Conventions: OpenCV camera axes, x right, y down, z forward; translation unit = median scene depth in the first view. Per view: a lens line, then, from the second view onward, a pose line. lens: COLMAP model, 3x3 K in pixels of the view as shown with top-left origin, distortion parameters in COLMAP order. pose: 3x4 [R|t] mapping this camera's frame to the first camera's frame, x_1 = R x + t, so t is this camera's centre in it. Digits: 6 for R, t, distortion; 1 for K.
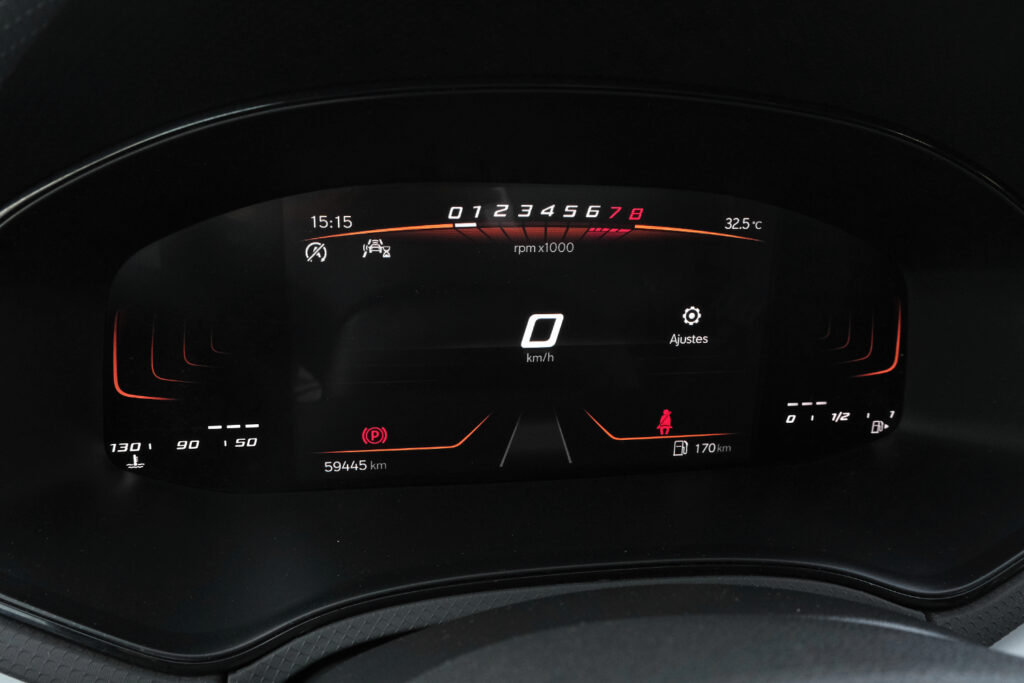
lens RADIAL K [[783.3, 0, 512.0], [0, 783.3, 341.5], [0, 0, 1]] dist [-0.005023, -0.010423]
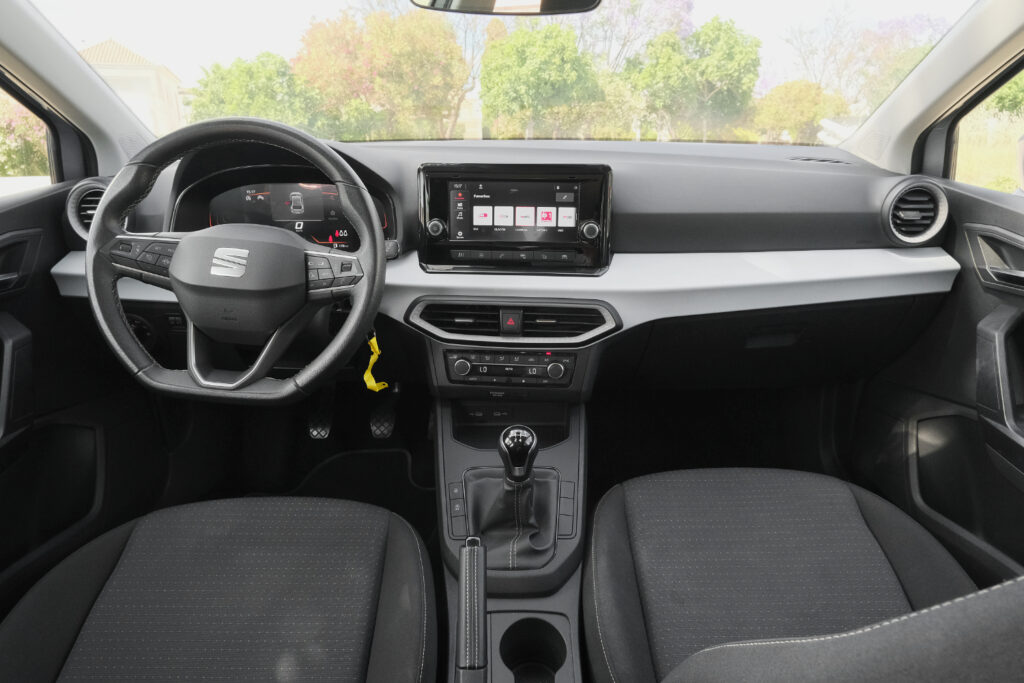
lens RADIAL K [[663.3, 0, 512.0], [0, 663.3, 341.5], [0, 0, 1]] dist [-0.008386, 0.001032]
pose [[0.981752, 0.024588, -0.188570, 1.974714], [-0.021422, 0.999594, 0.018808, 0.608462], [0.188955, -0.014426, 0.981880, -2.524177]]
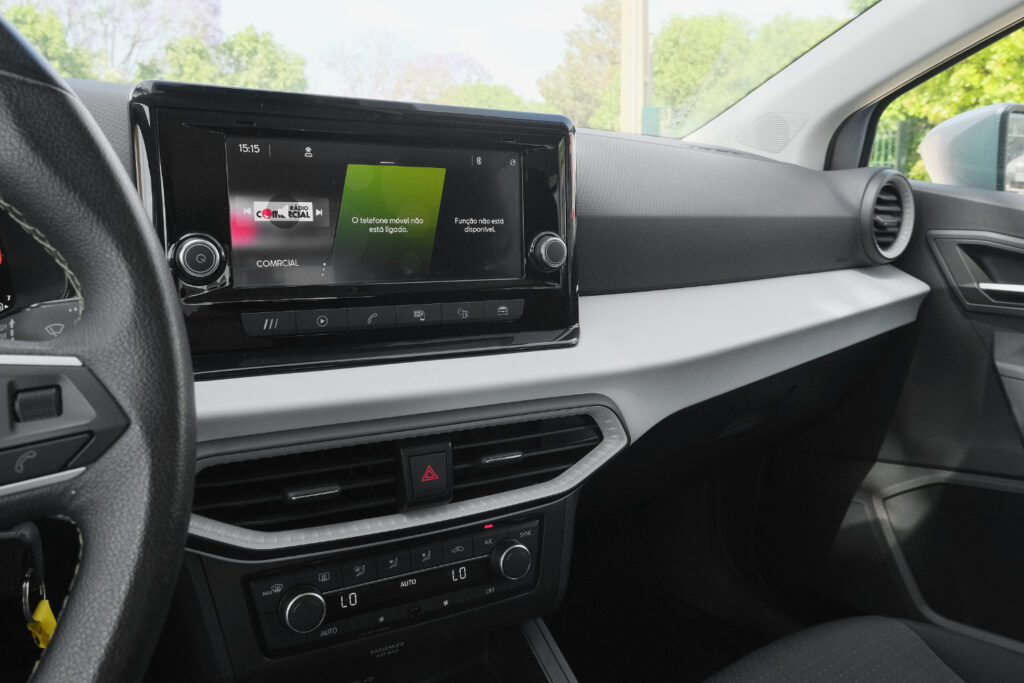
lens RADIAL K [[783.3, 0, 512.0], [0, 783.3, 341.5], [0, 0, 1]] dist [-0.005023, -0.010423]
pose [[0.909617, -0.085681, 0.406516, 0.823595], [0.111701, 0.992909, -0.040667, 0.378049], [-0.400149, 0.082400, 0.912738, -0.772613]]
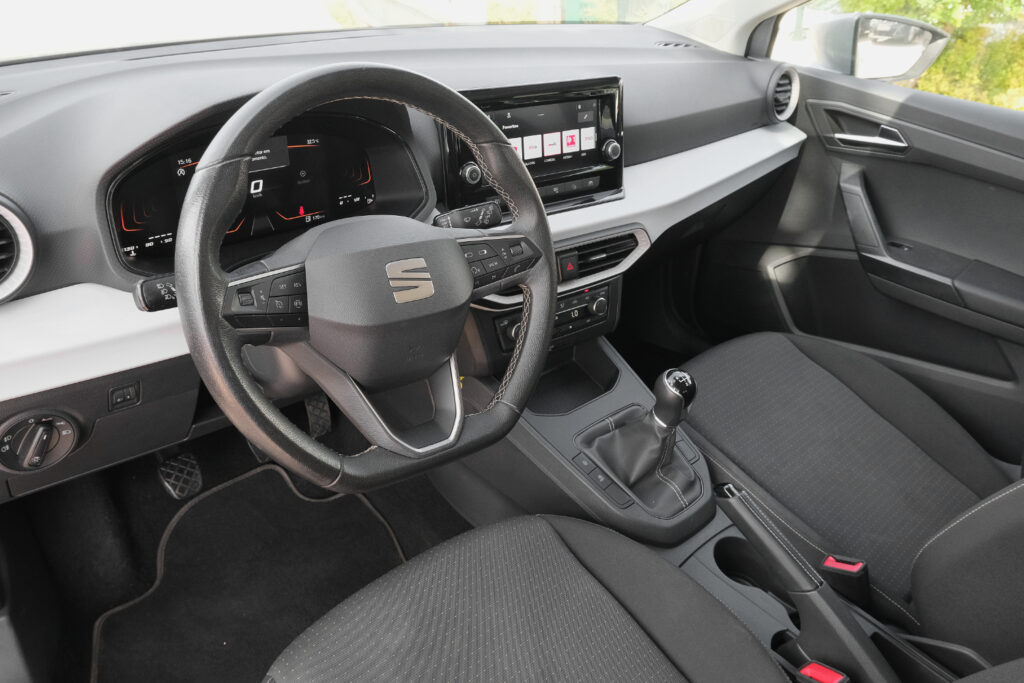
lens RADIAL K [[779.3, 0, 494.2], [0, 779.3, 345.0], [0, 0, 1]] dist [-0.012298, -0.004386]
pose [[0.859305, -0.253896, 0.443995, -0.667404], [0.165026, 0.959294, 0.229177, 0.037007], [-0.484108, -0.123663, 0.866225, -2.140450]]
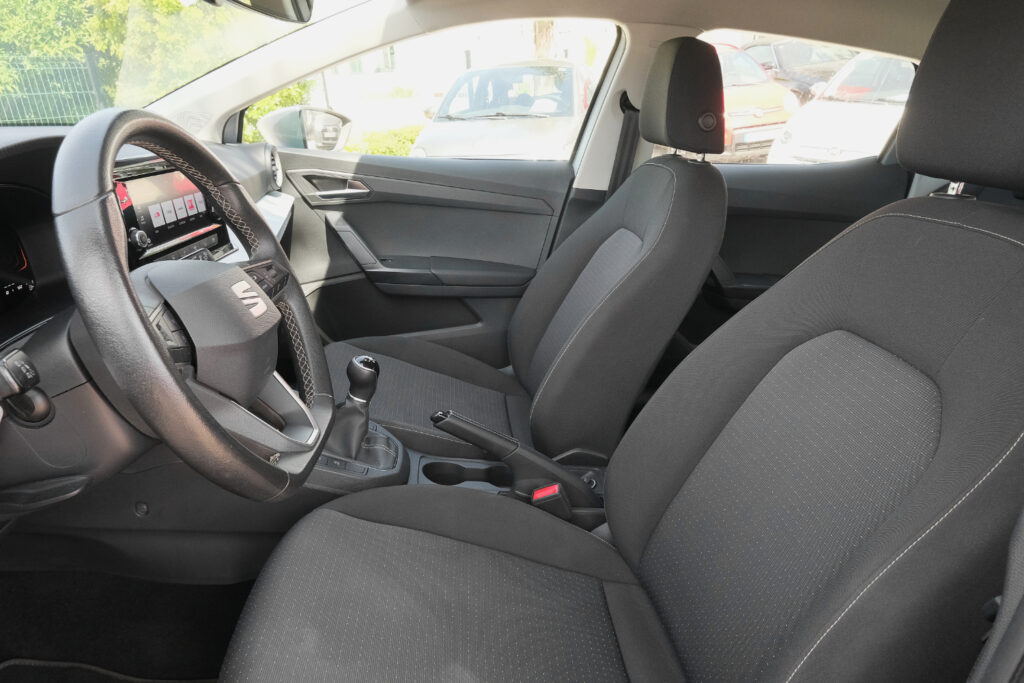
lens RADIAL K [[663.3, 0, 512.0], [0, 663.3, 341.5], [0, 0, 1]] dist [-0.008386, 0.001032]
pose [[0.102642, -0.371512, 0.922737, -1.798875], [0.289323, 0.898681, 0.329644, 0.002830], [-0.951713, 0.233133, 0.199730, -1.189253]]
